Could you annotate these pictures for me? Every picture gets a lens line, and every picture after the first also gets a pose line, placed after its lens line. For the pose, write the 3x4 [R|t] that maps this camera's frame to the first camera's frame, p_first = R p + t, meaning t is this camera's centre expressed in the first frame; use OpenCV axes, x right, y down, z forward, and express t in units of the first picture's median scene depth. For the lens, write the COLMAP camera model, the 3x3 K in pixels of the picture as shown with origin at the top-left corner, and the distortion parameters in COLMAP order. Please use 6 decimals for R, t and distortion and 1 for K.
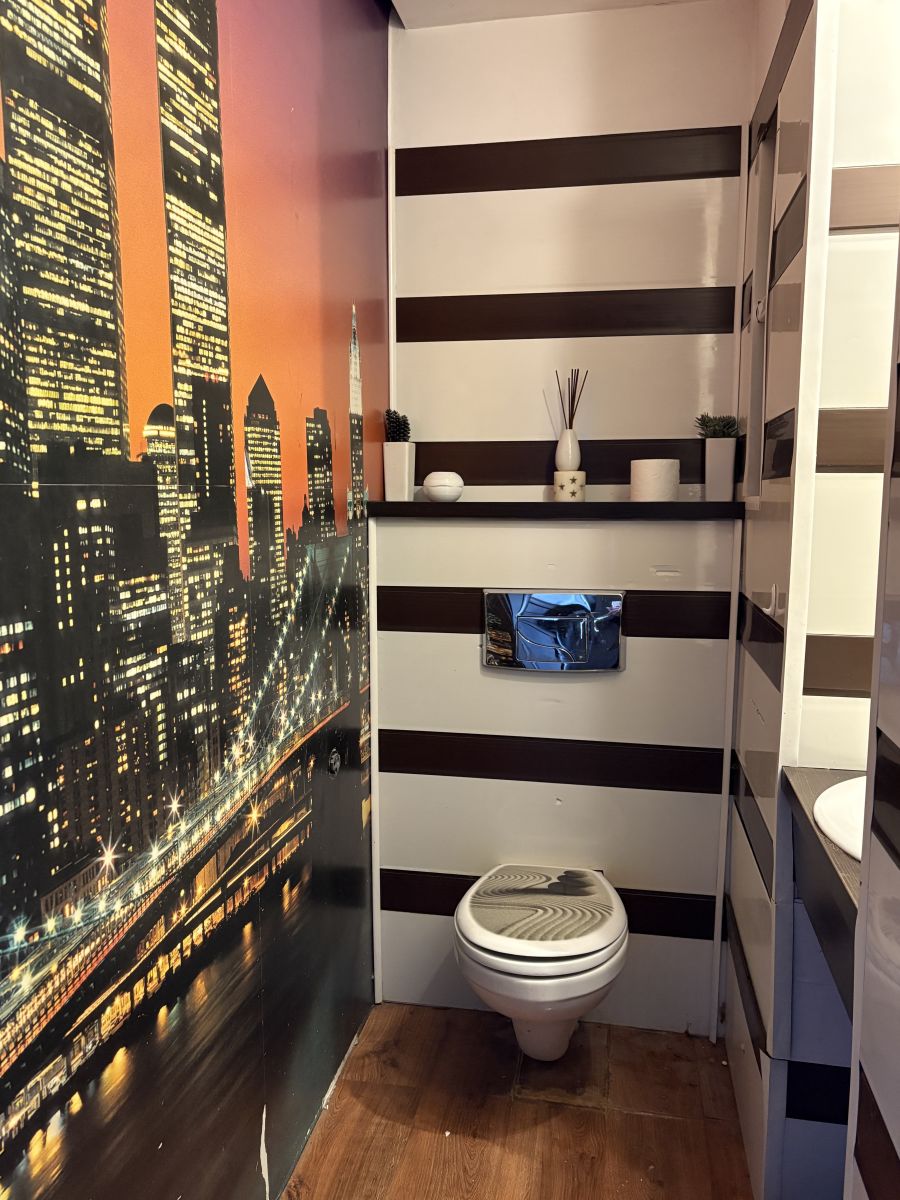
lens RADIAL K [[910.1, 0, 450.0], [0, 910.1, 600.0], [0, 0, 1]] dist [0.068737, -0.099433]
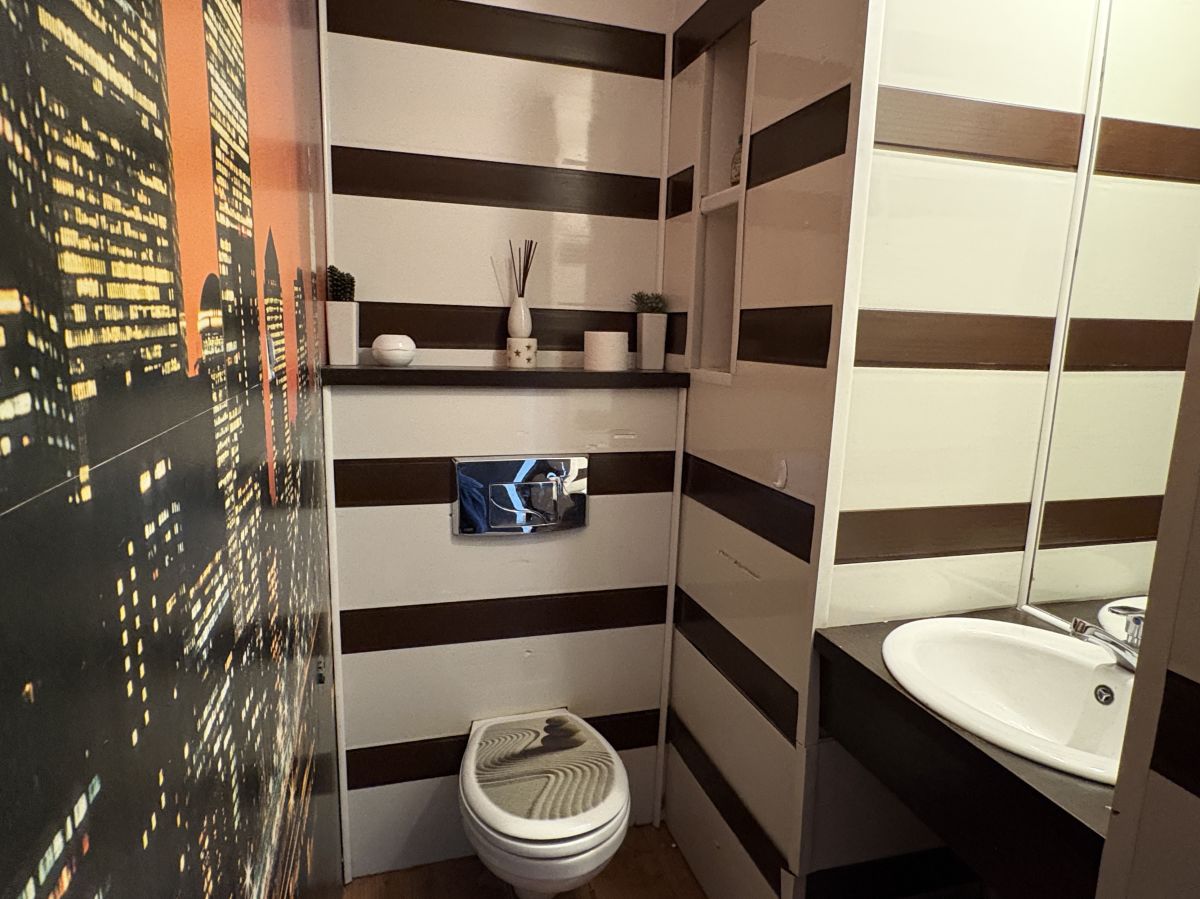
lens RADIAL K [[703.6, 0, 600.0], [0, 703.6, 449.5], [0, 0, 1]] dist [-0.004006, -0.003520]
pose [[0.892214, -0.052301, 0.448574, -0.255684], [0.026965, 0.997669, 0.062688, -0.101799], [-0.450807, -0.043835, 0.891545, 0.392914]]
